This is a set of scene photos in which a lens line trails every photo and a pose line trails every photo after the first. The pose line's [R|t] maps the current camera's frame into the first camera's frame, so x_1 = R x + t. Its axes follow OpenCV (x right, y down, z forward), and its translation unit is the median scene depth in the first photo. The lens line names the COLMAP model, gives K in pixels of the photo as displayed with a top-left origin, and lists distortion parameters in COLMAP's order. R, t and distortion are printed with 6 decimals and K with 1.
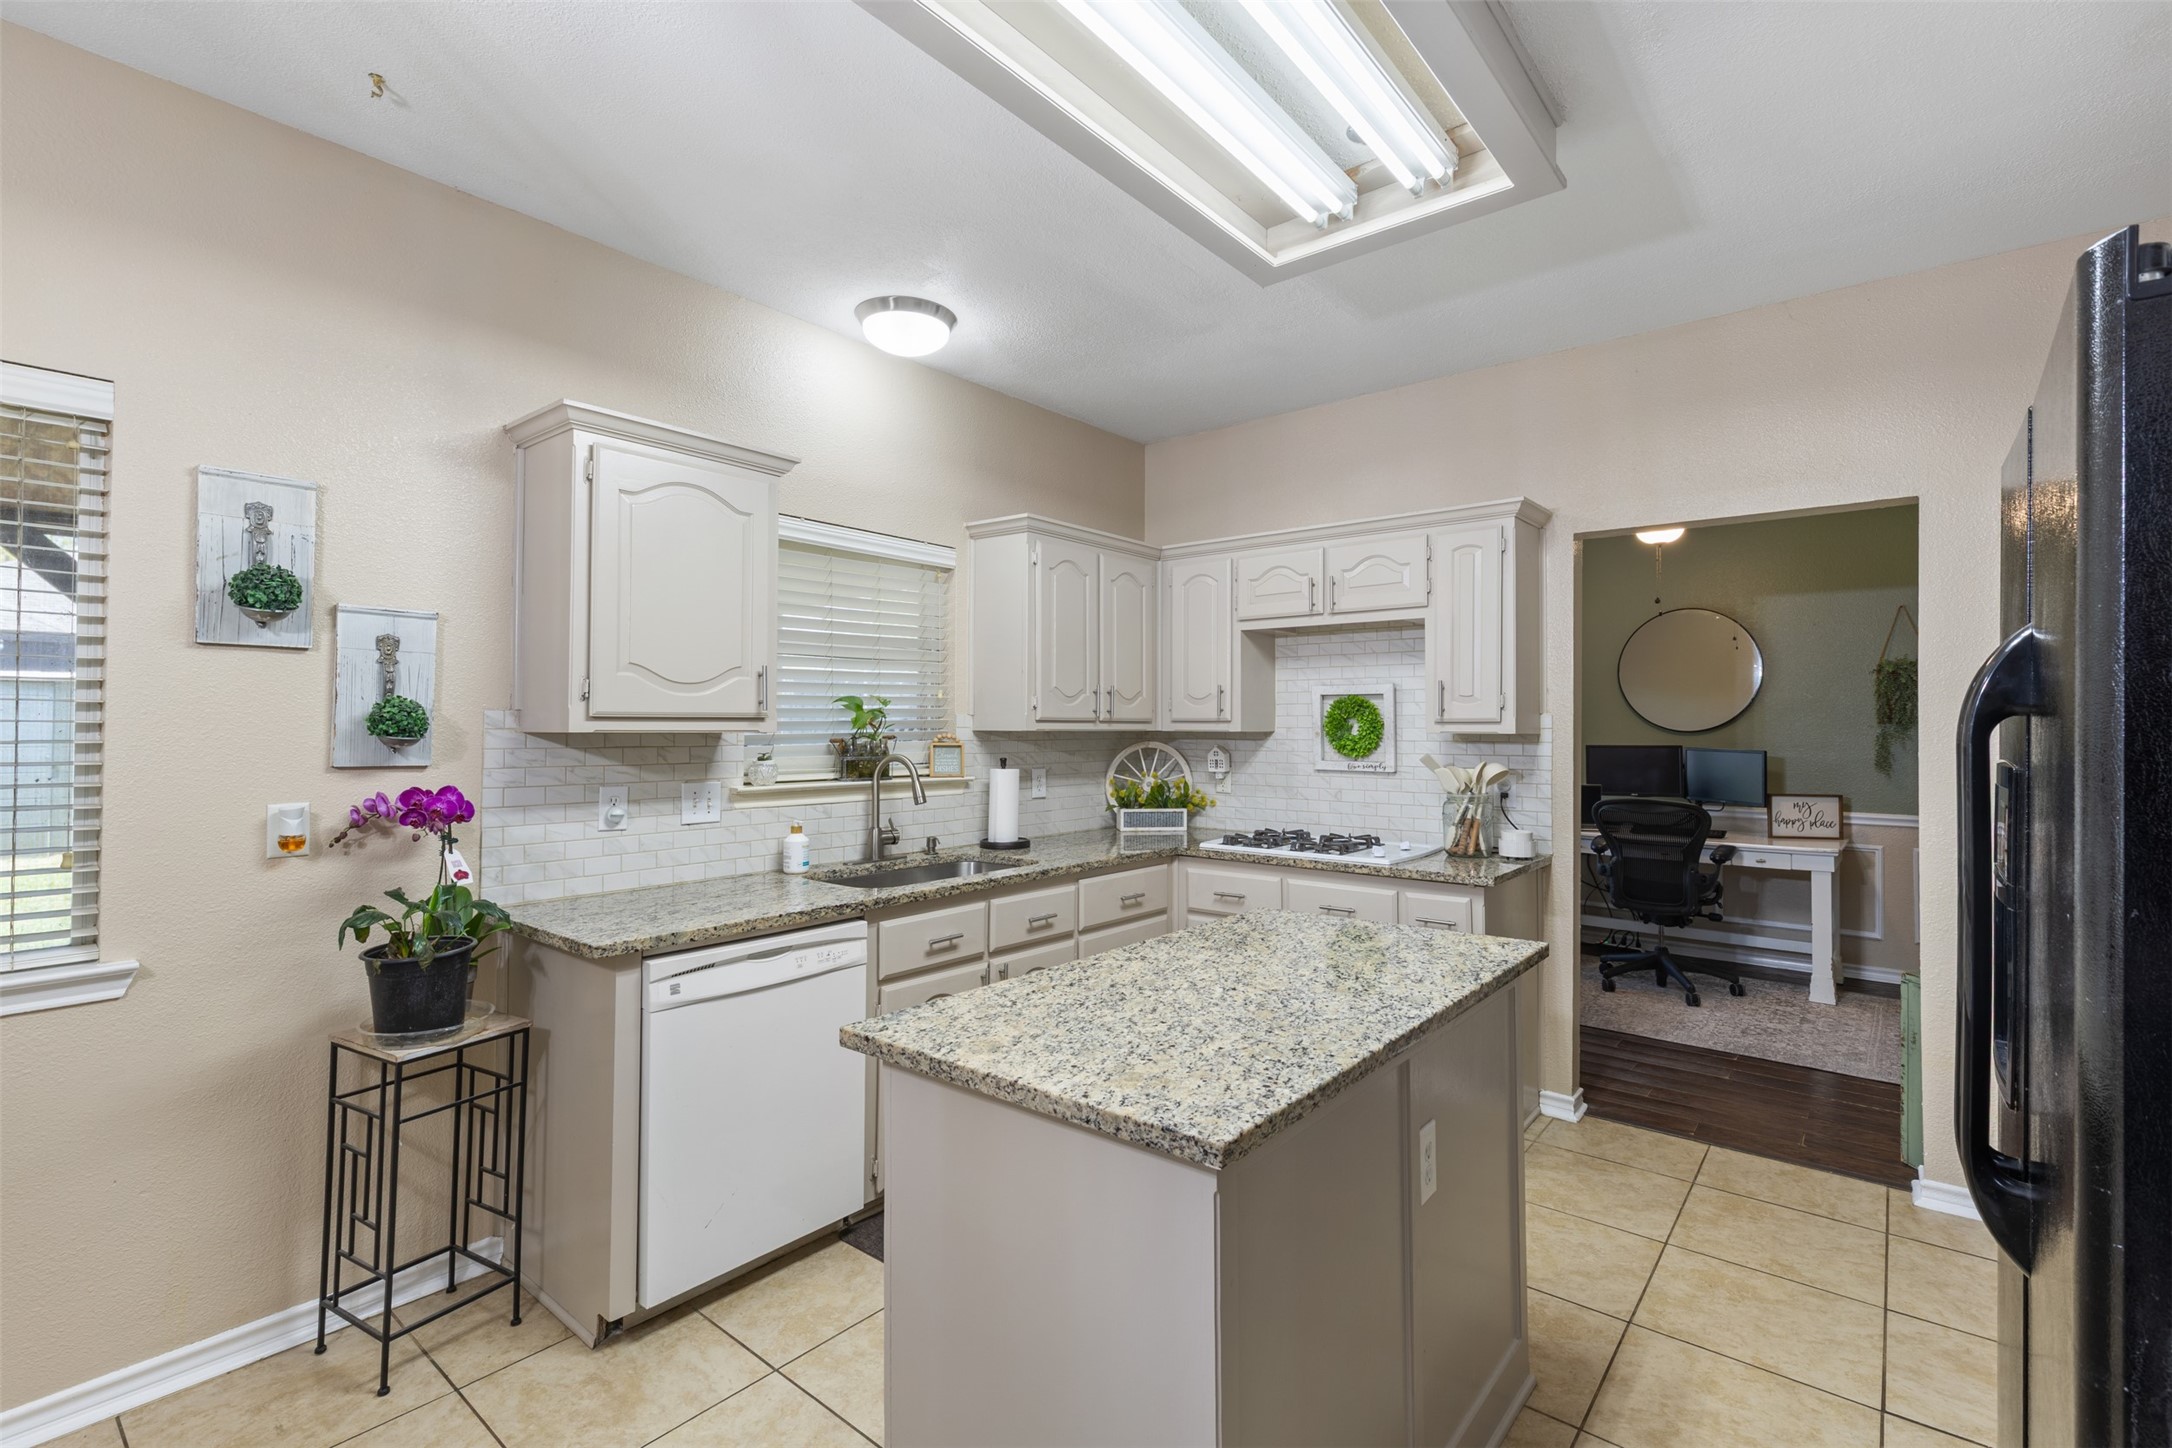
lens RADIAL K [[977.5, 0, 1089.9], [0, 977.5, 720.0], [0, 0, 1]] dist [0.003229, 0.000370]
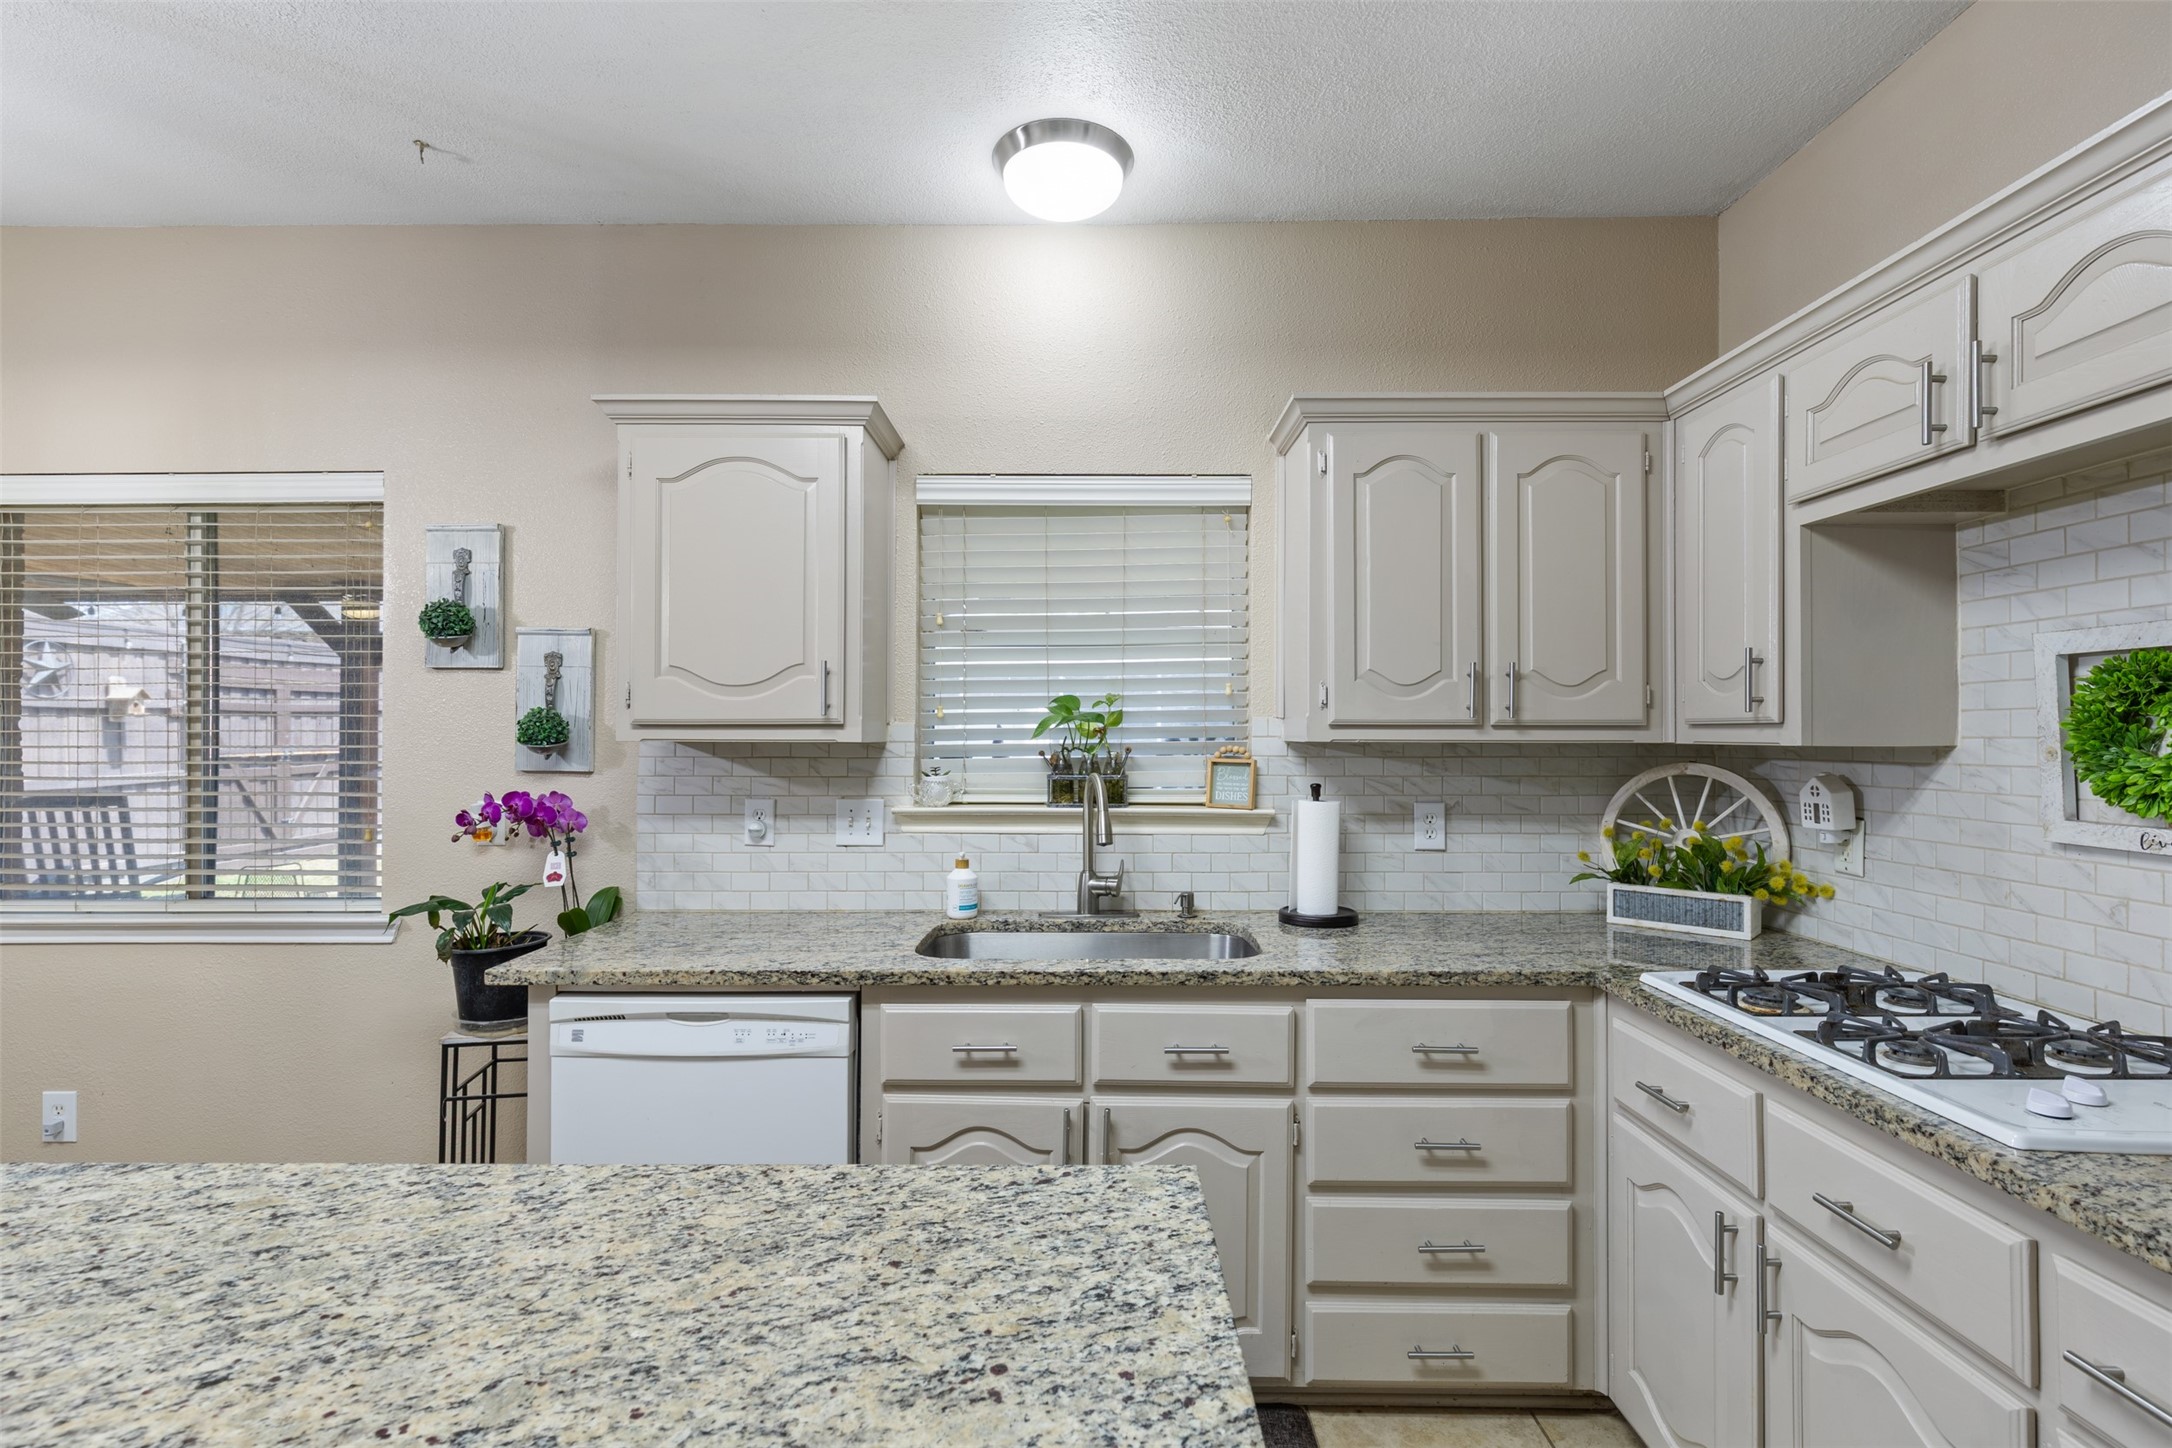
lens RADIAL K [[977.5, 0, 1083.0], [0, 977.5, 732.8], [0, 0, 1]] dist [0.003229, 0.000370]
pose [[0.627864, -0.002219, -0.778320, 0.324814], [0.005316, 0.999985, 0.001437, 0.003486], [0.778305, -0.005040, 0.627867, 0.482577]]
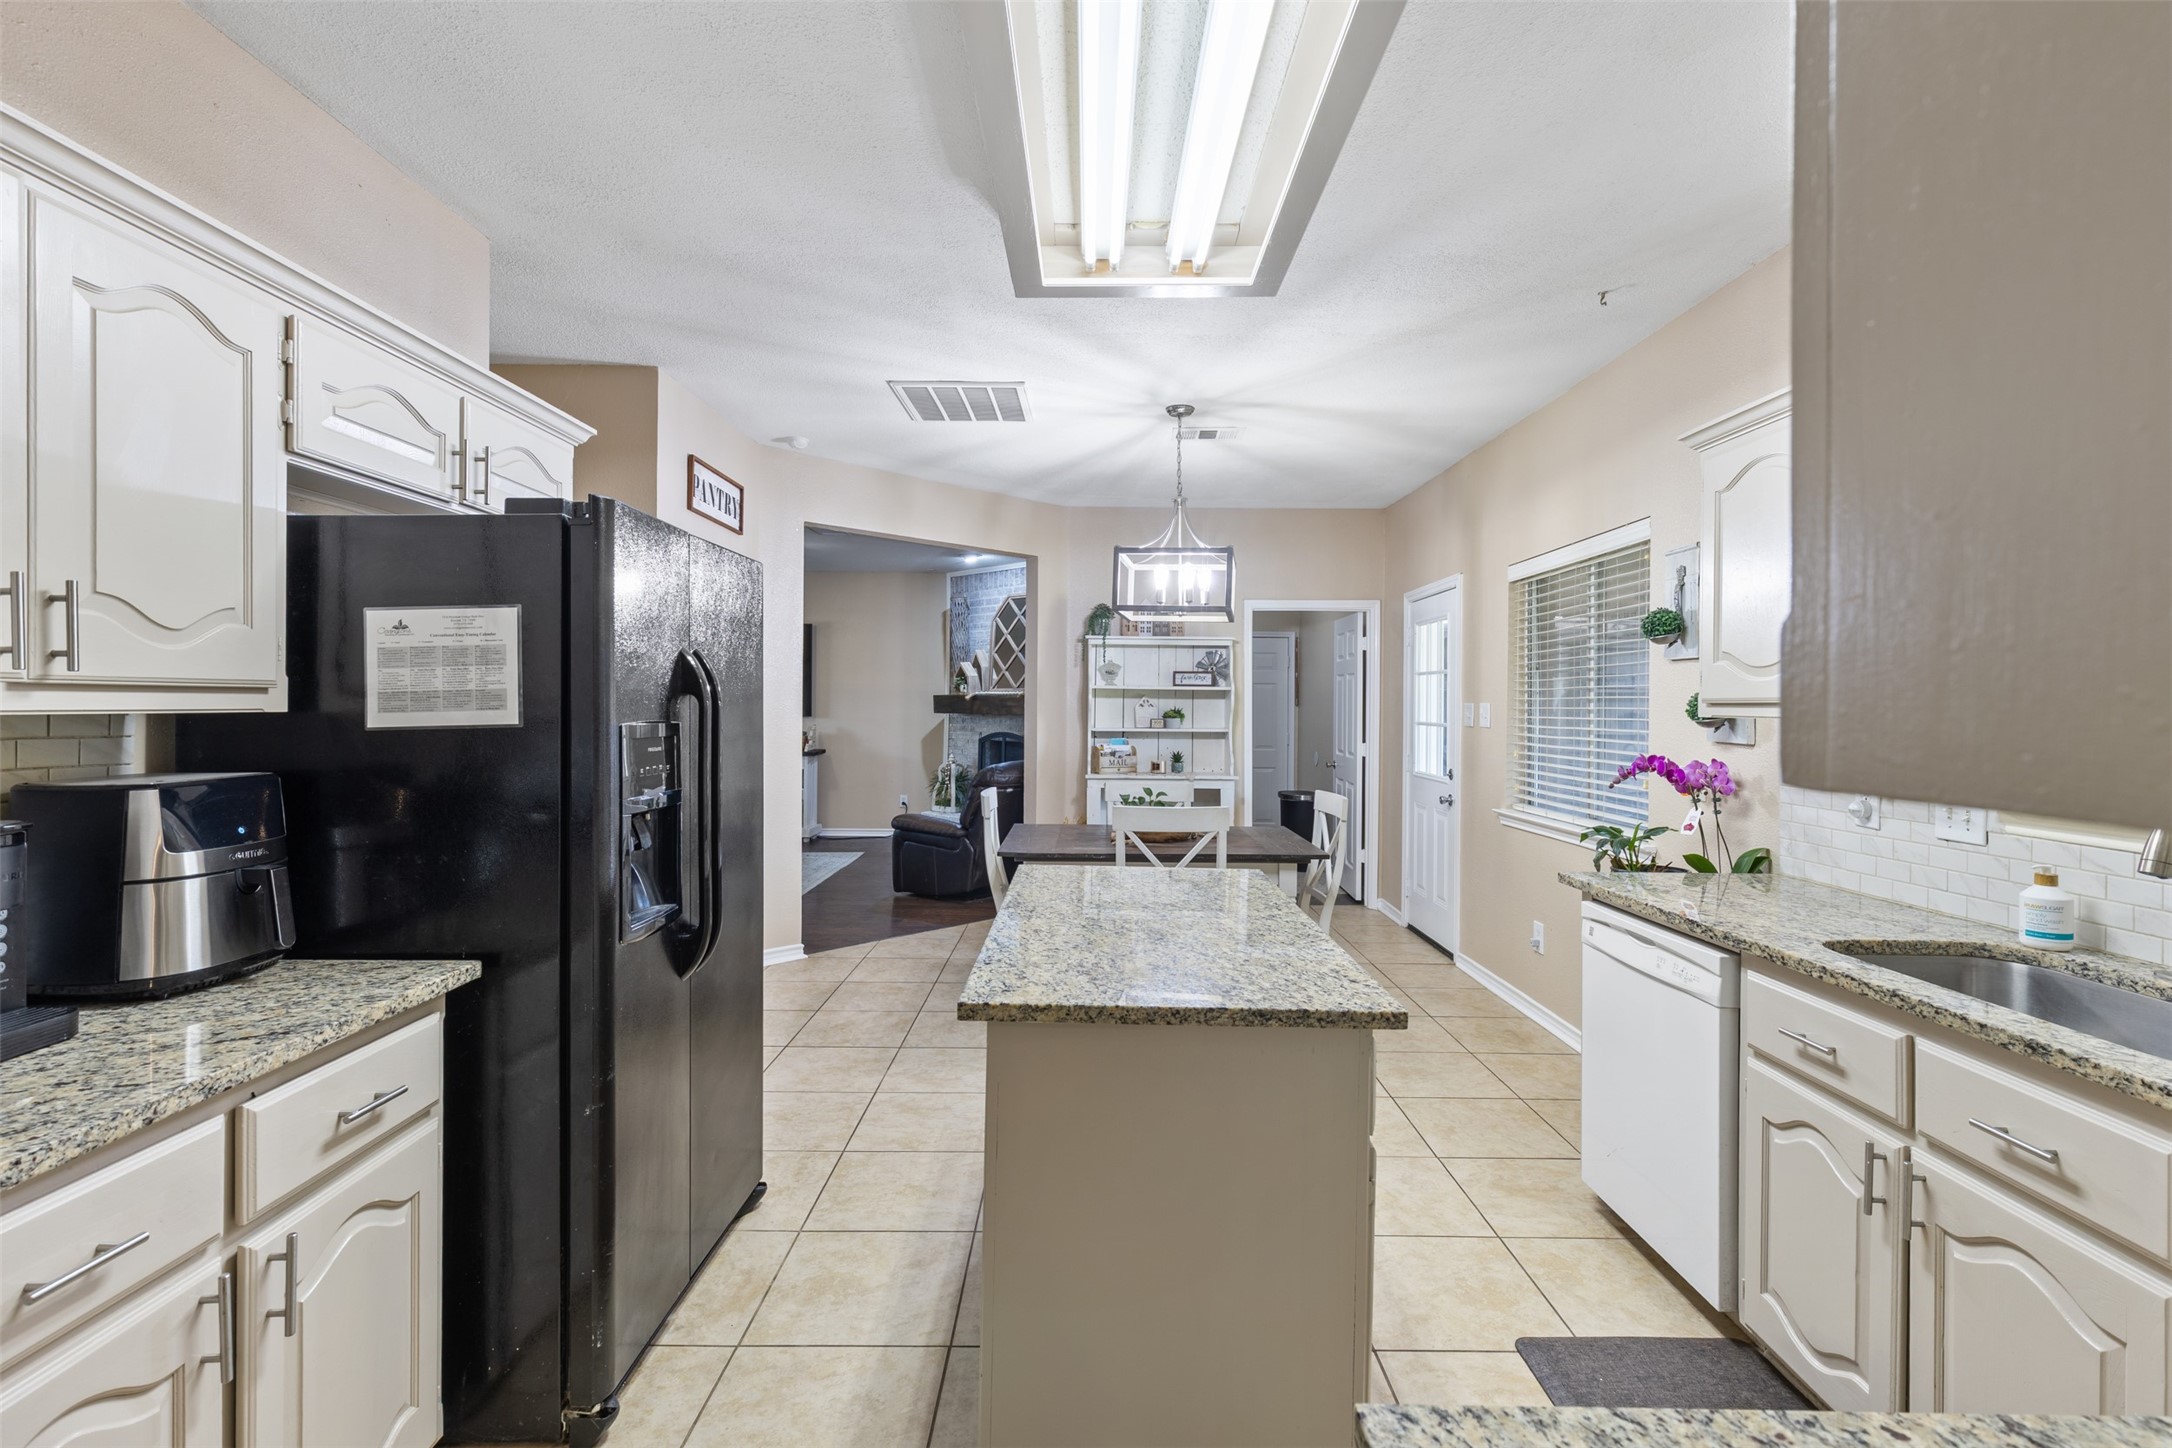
lens RADIAL K [[977.5, 0, 1096.4], [0, 977.5, 714.0], [0, 0, 1]] dist [0.003229, 0.000370]
pose [[-0.768763, -0.002965, -0.639527, 0.482936], [-0.006508, 0.999974, 0.003188, 0.006312], [0.639501, 0.006613, -0.768762, 0.918976]]
